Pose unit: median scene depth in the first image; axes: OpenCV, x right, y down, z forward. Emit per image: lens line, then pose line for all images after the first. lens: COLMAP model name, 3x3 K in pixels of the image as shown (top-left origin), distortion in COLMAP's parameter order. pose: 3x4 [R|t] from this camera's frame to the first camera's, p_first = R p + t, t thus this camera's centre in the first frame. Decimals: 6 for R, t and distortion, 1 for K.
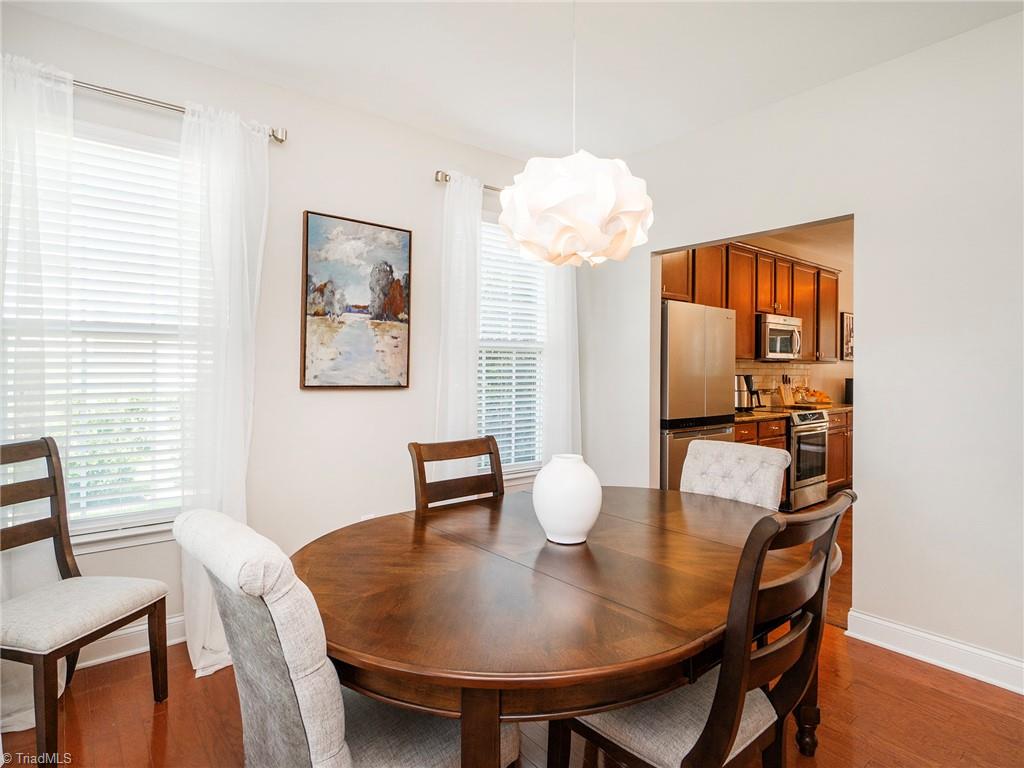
lens RADIAL K [[568.7, 0, 512.0], [0, 568.7, 384.0], [0, 0, 1]] dist [-0.000530, 0.000485]
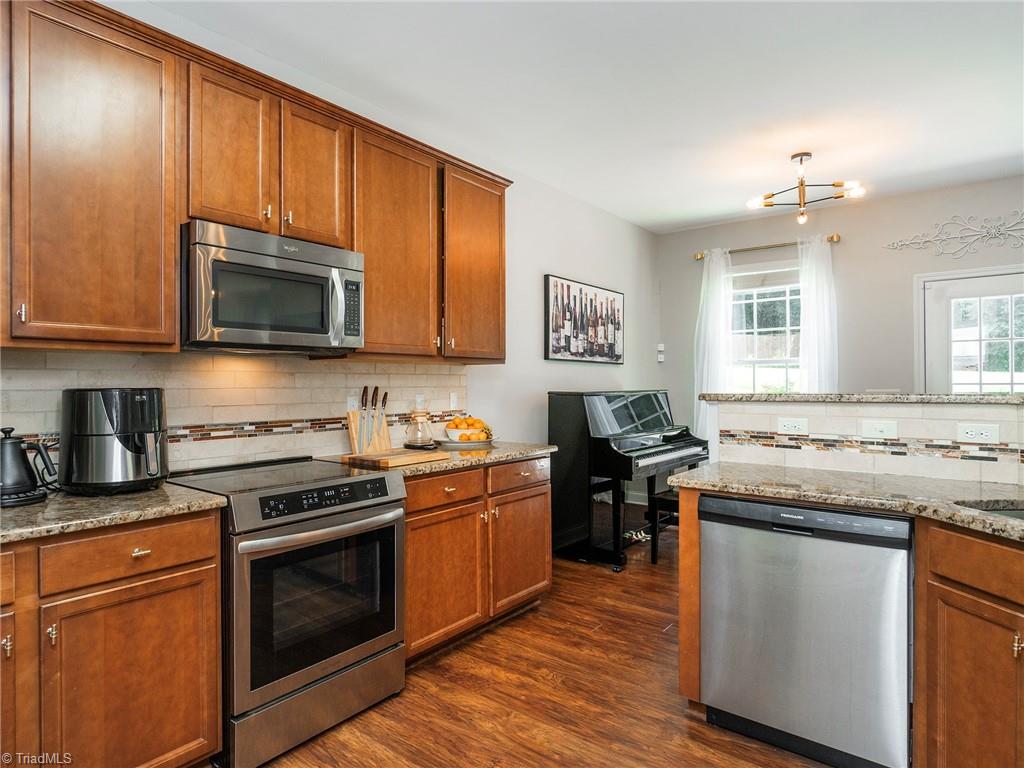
lens RADIAL K [[607.2, 0, 506.3], [0, 607.2, 378.2], [0, 0, 1]] dist [-0.018158, -0.000850]
pose [[0.975003, 0.000275, 0.222189, 0.899529], [0.005005, 0.999718, -0.023198, -0.020774], [-0.222133, 0.023730, 0.974728, 0.939503]]
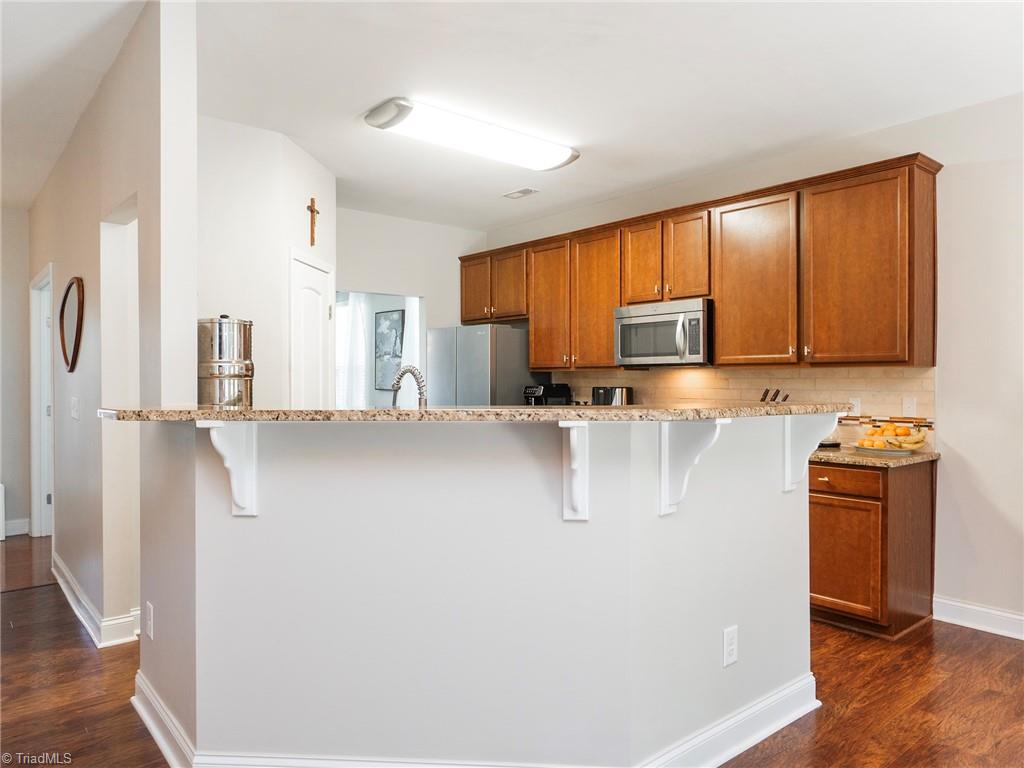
lens RADIAL K [[728.6, 0, 512.0], [0, 728.6, 381.2], [0, 0, 1]] dist [-0.003491, 0.002432]
pose [[0.021504, 0.000094, -0.999769, 2.416922], [-0.020821, 0.999783, -0.000354, -0.035545], [0.999552, 0.020824, 0.021501, 1.391626]]
